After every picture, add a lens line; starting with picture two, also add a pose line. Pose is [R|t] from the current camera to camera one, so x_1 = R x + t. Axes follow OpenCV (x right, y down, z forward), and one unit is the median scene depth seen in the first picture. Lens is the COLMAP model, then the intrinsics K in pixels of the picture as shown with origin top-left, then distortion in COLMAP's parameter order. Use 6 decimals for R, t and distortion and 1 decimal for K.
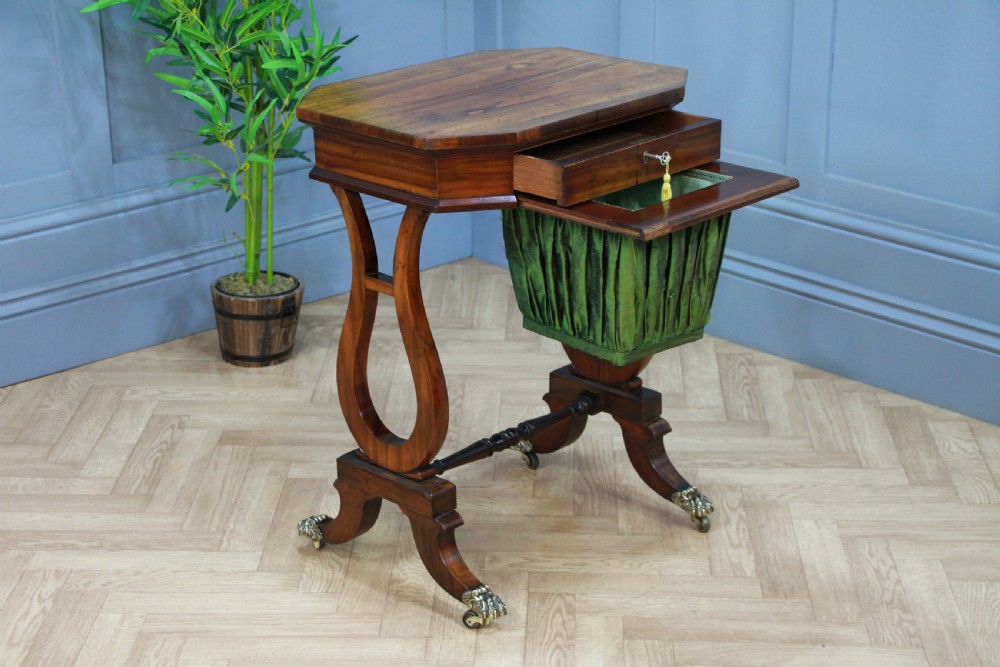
lens RADIAL K [[2089.1, 0, 504.9], [0, 2089.1, 343.6], [0, 0, 1]] dist [0.288228, 0.510401]
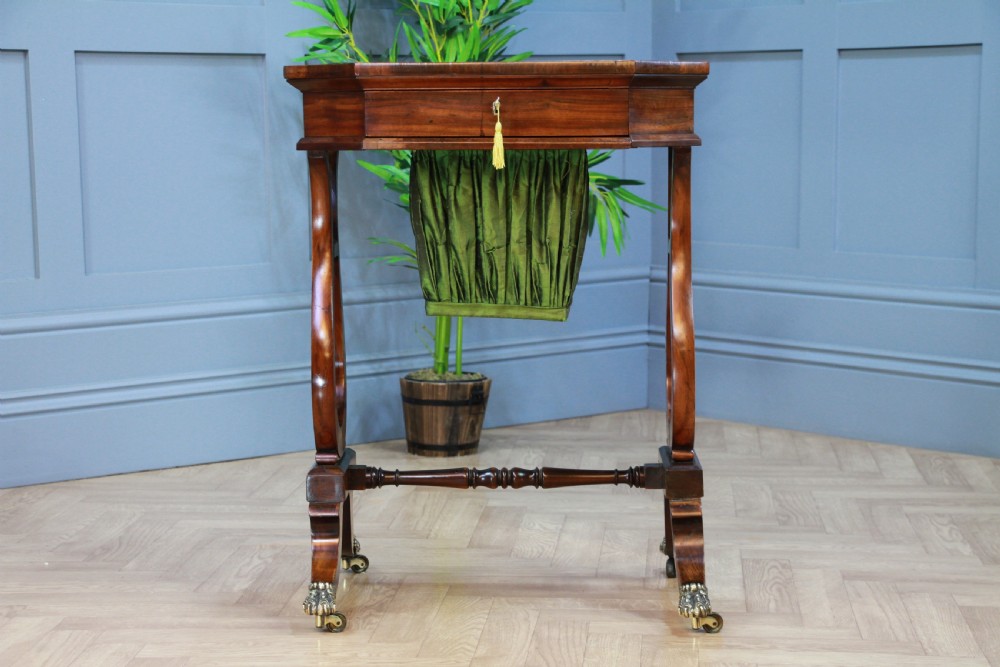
lens RADIAL K [[2281.7, 0, 518.5], [0, 2281.7, 344.7], [0, 0, 1]] dist [0.330297, 0.816104]
pose [[0.999259, 0.001286, -0.038480, -0.044164], [-0.010508, 0.970605, -0.240448, 0.237230], [0.037040, 0.240674, 0.969899, -0.070195]]
